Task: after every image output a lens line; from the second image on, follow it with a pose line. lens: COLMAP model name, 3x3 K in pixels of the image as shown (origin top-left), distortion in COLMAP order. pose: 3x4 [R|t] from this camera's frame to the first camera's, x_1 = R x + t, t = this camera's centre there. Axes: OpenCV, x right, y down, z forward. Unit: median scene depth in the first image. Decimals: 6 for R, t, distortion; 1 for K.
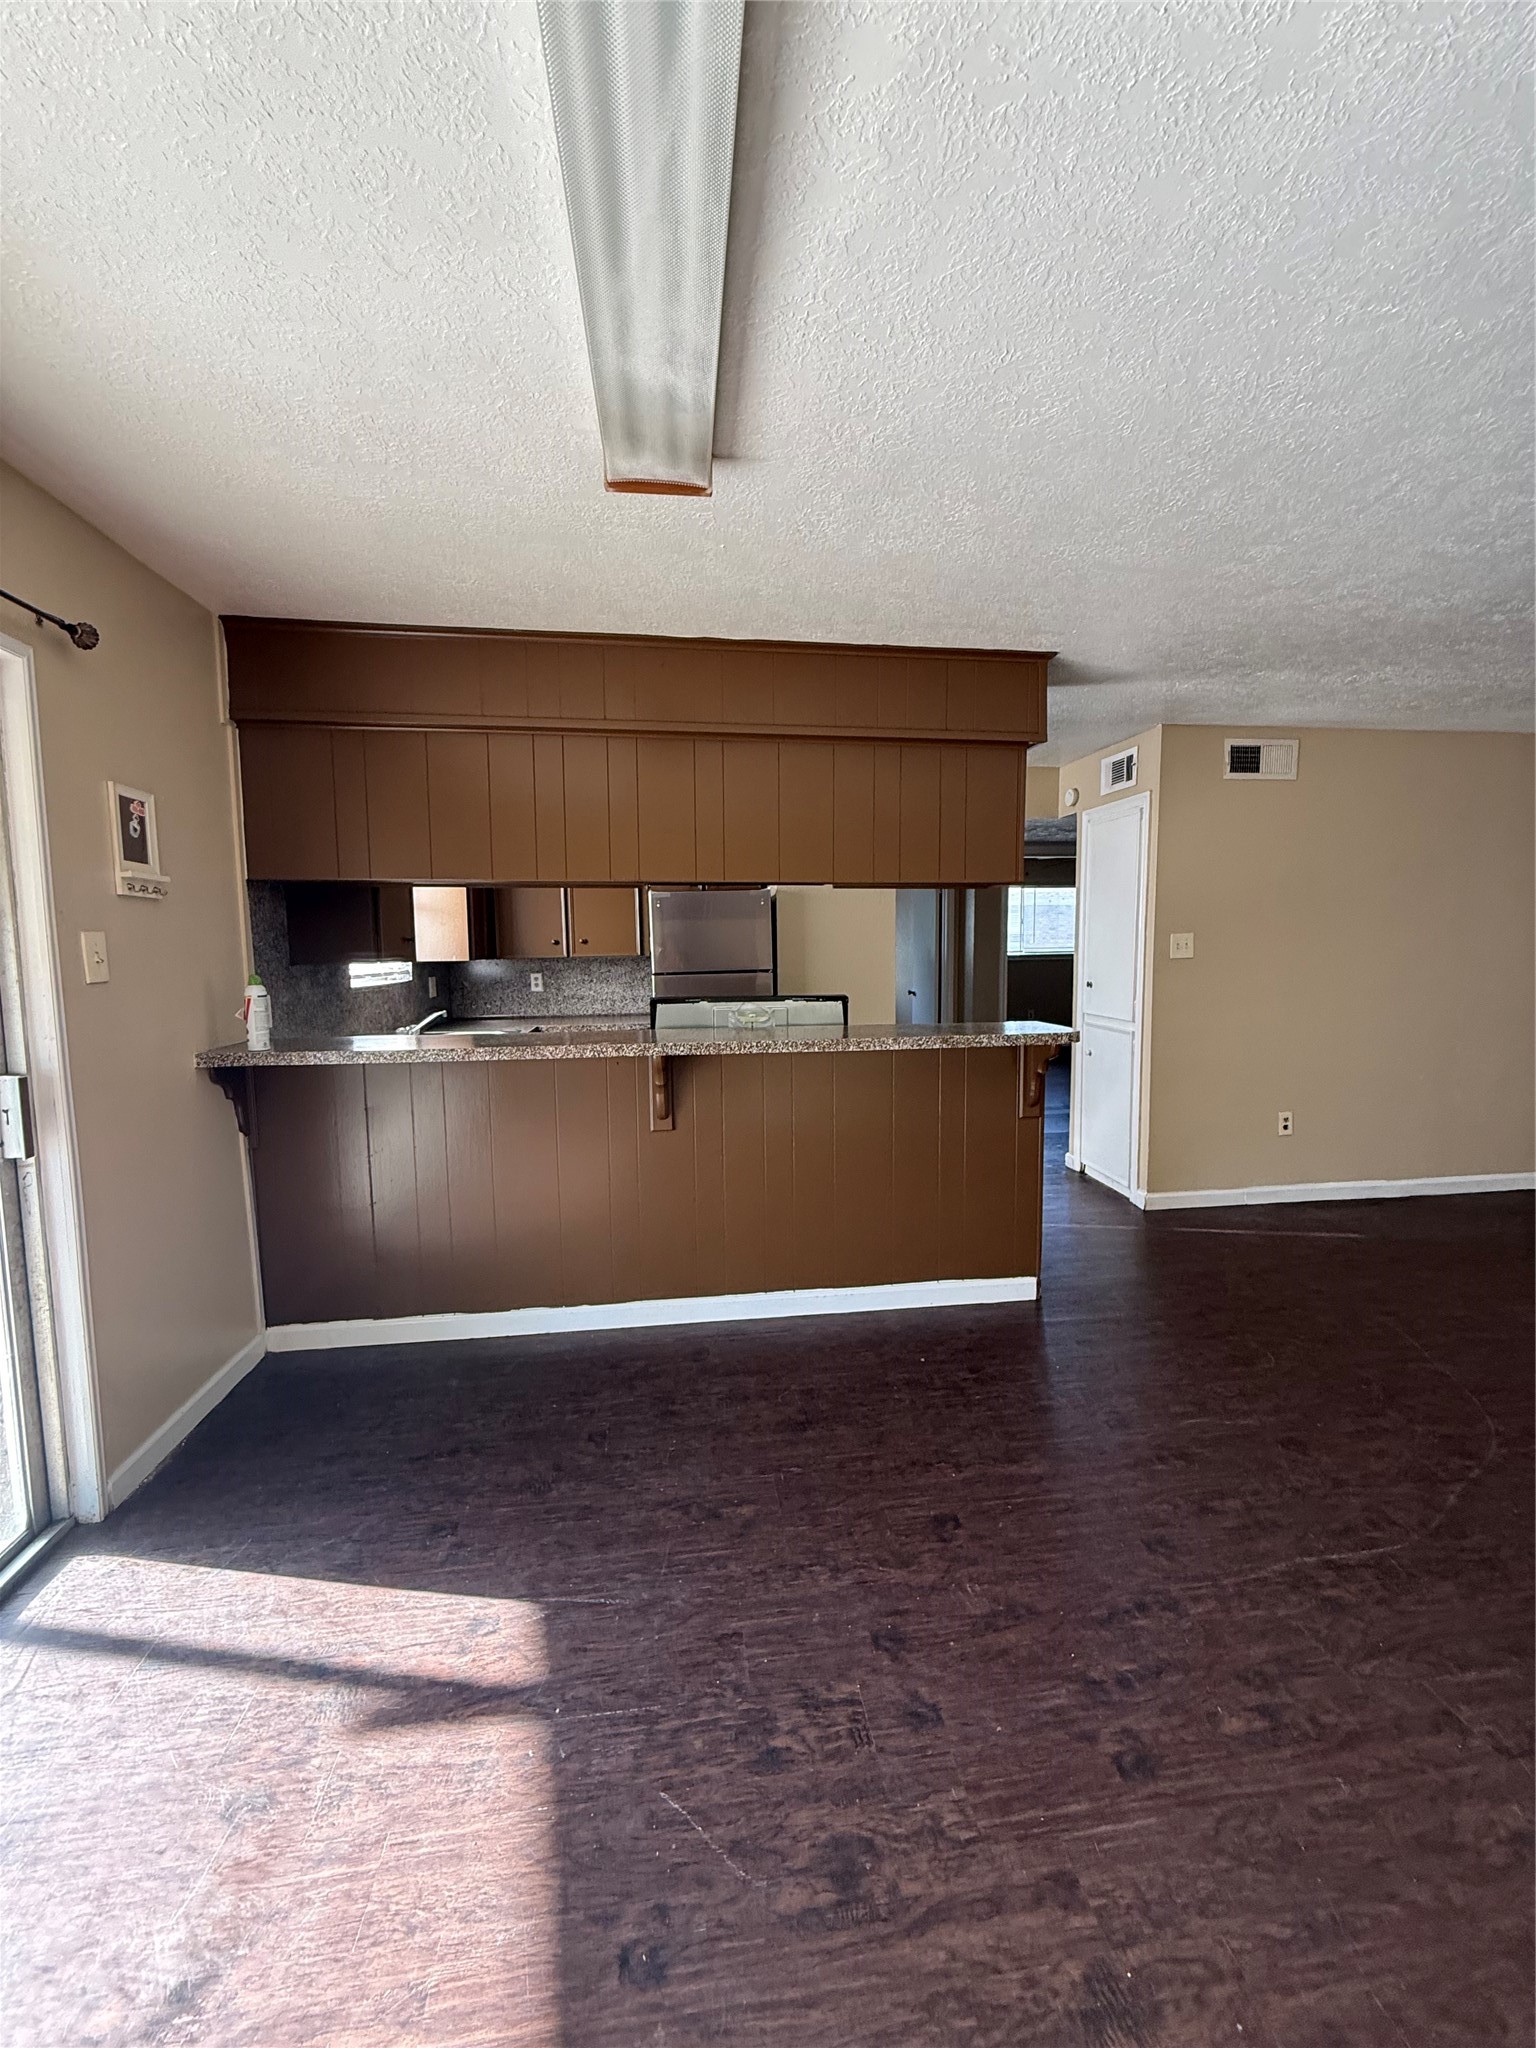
lens RADIAL K [[783.7, 0, 767.8], [0, 783.7, 1008.4], [0, 0, 1]] dist [-0.002230, -0.000067]
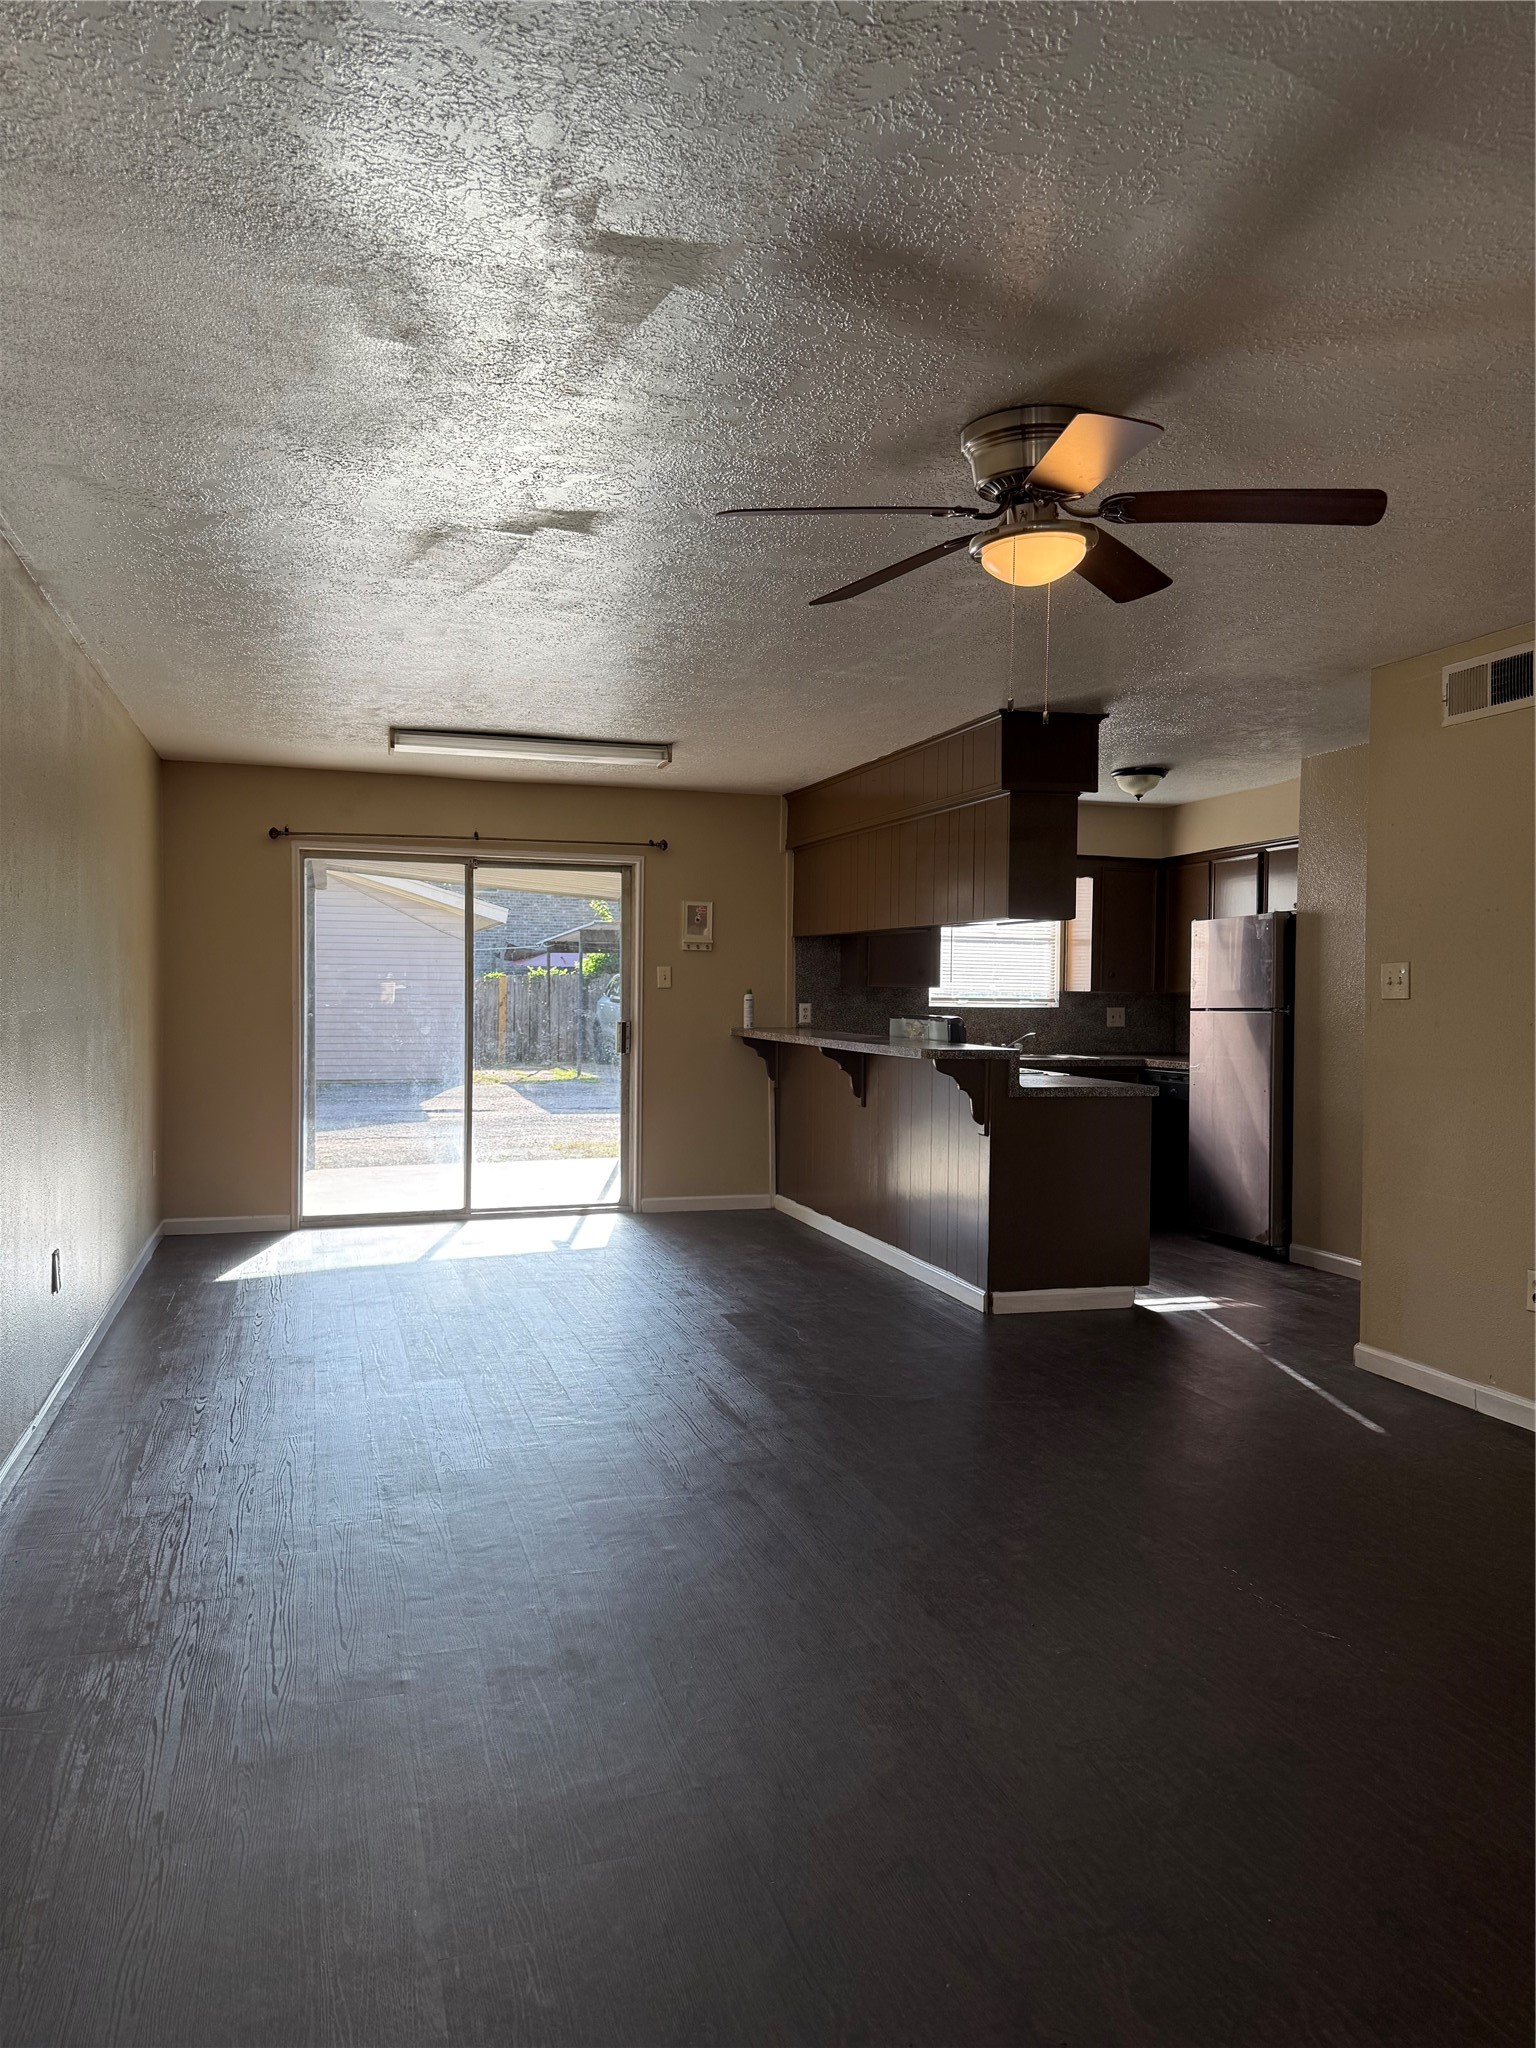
lens RADIAL K [[1455.8, 0, 784.3], [0, 1455.8, 1024.6], [0, 0, 1]] dist [0.047043, -0.057270]
pose [[0.189002, 0.037634, -0.981255, 2.394827], [-0.089456, 0.995770, 0.020960, -0.032314], [0.977893, 0.083818, 0.191570, 0.355300]]
